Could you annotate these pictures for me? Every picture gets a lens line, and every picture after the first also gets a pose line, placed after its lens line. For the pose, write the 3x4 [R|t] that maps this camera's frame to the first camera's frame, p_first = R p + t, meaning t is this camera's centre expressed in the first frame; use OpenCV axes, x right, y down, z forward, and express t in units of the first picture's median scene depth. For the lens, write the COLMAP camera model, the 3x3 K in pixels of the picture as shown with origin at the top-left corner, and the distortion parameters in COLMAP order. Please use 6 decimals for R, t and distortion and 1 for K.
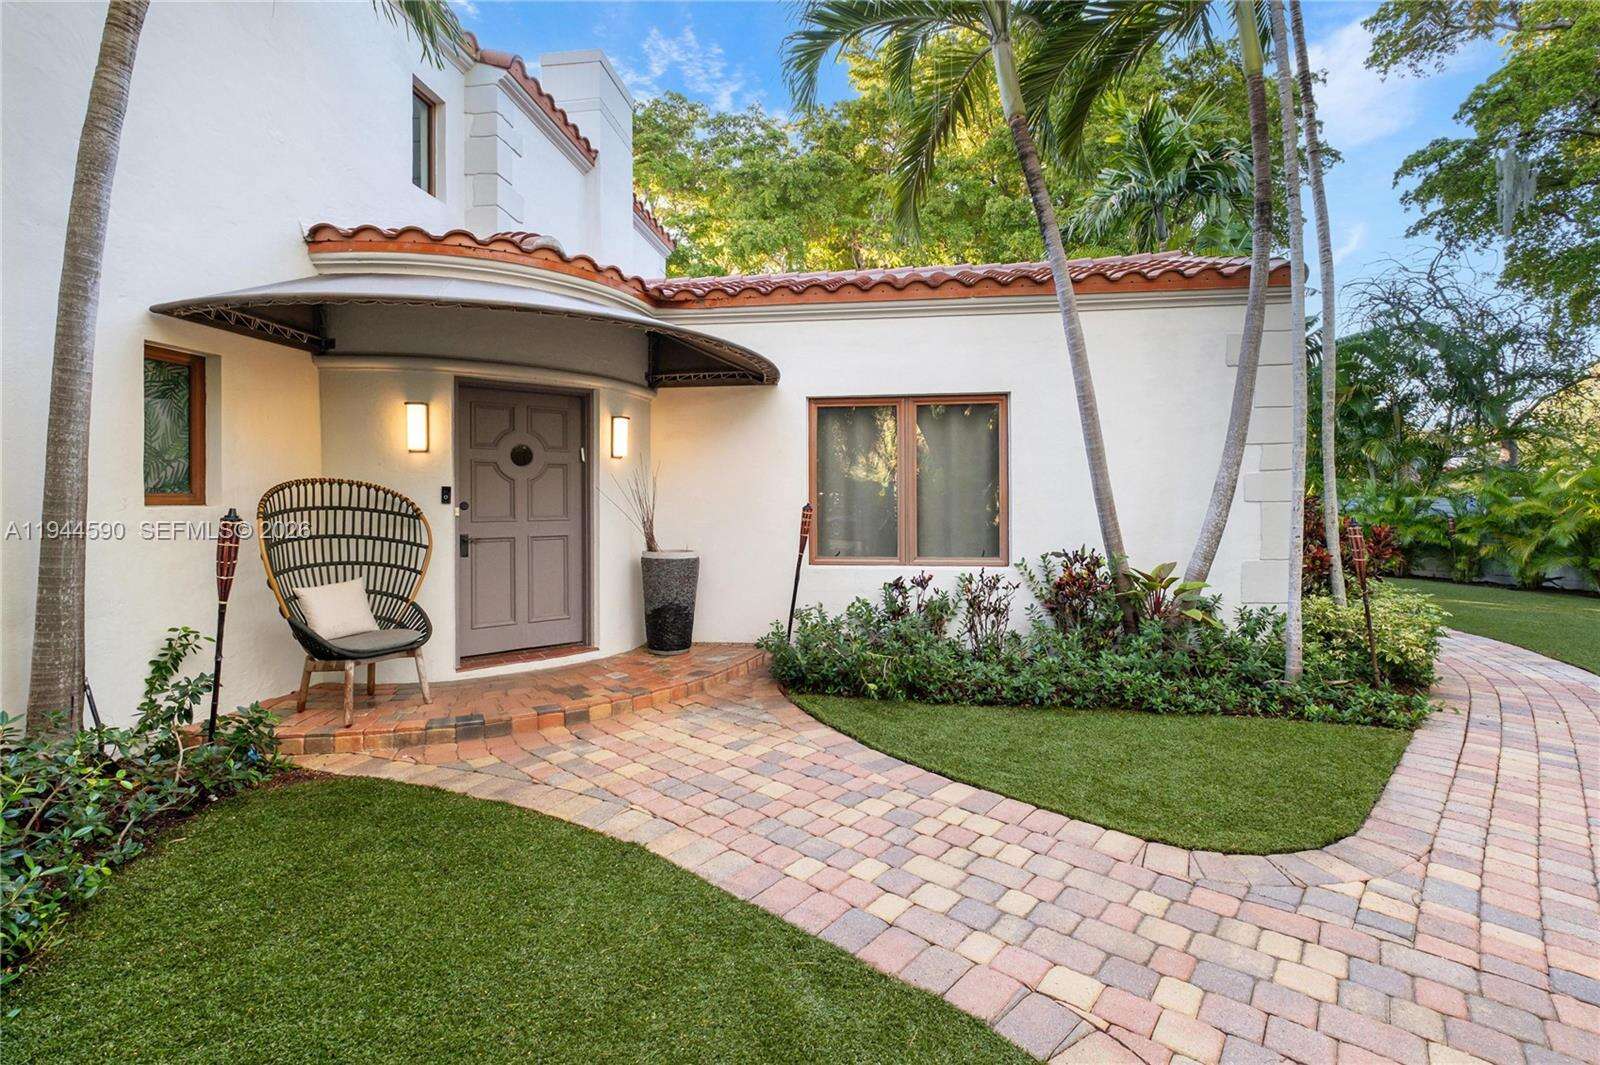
lens RADIAL K [[706.4, 0, 765.1], [0, 706.4, 499.0], [0, 0, 1]] dist [-0.000646, -0.000297]
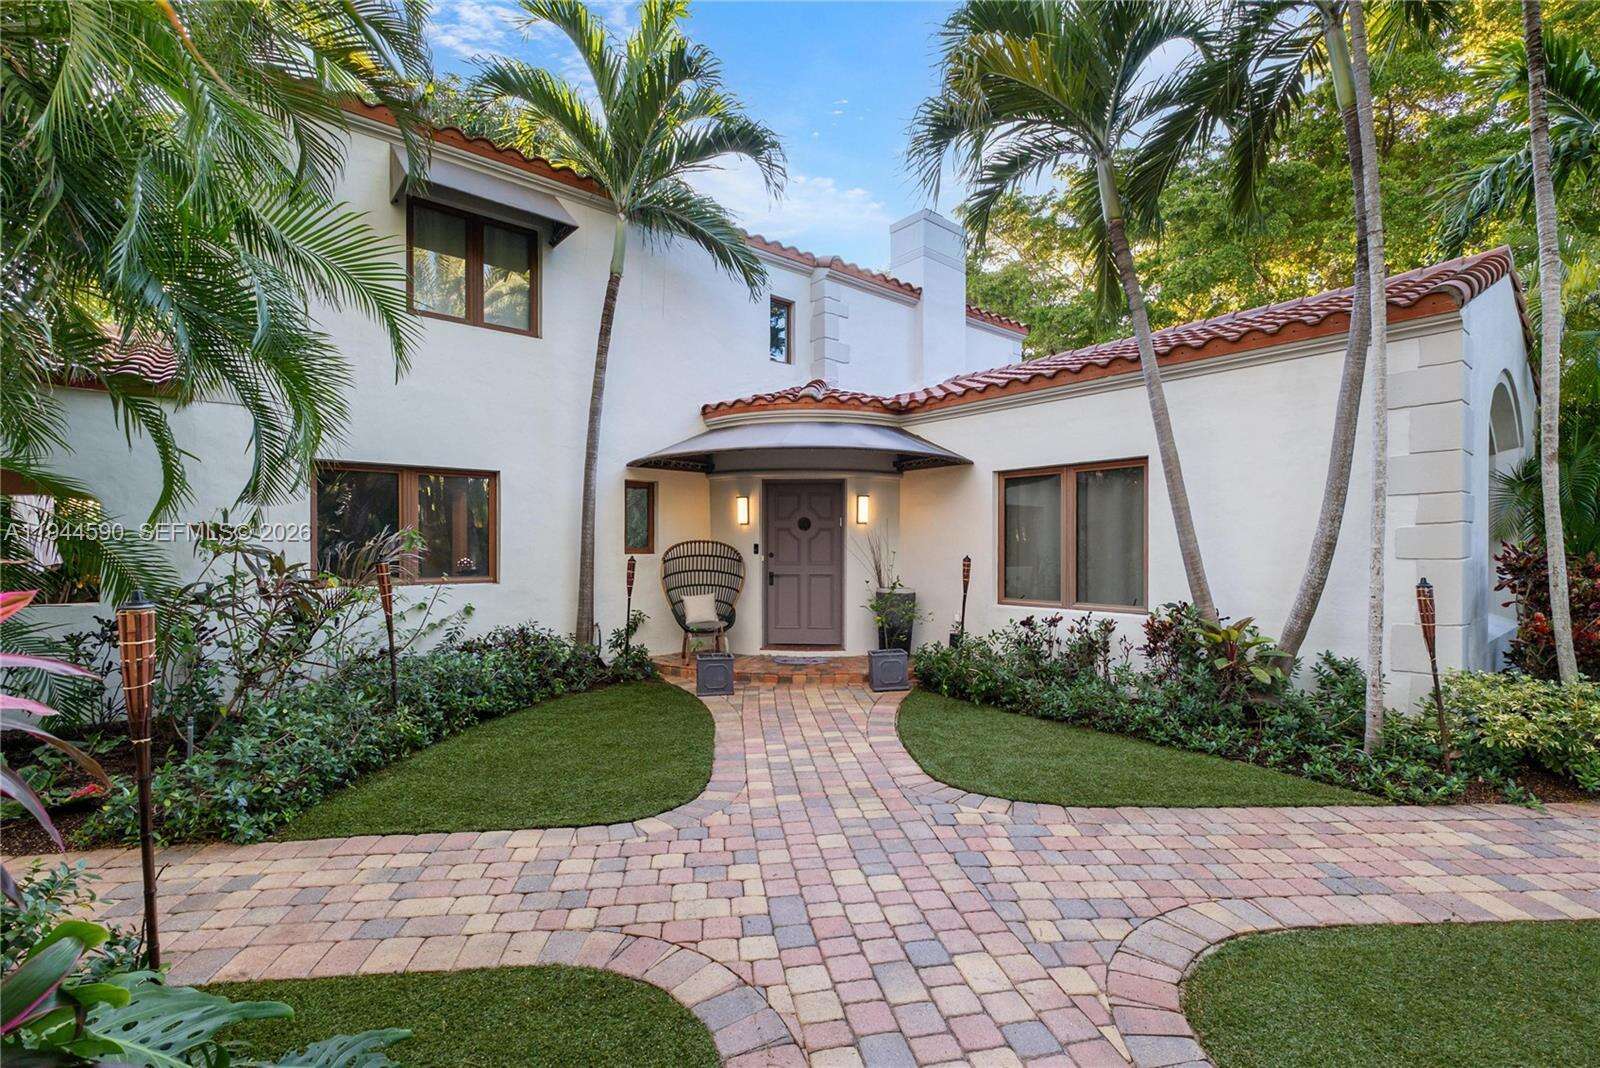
lens RADIAL K [[706.4, 0, 805.3], [0, 706.4, 542.7], [0, 0, 1]] dist [-0.000646, -0.000297]
pose [[0.734365, -0.003190, -0.678747, 0.800667], [-0.000784, 0.999984, -0.005548, -0.010602], [0.678754, 0.004607, 0.734351, -0.189036]]
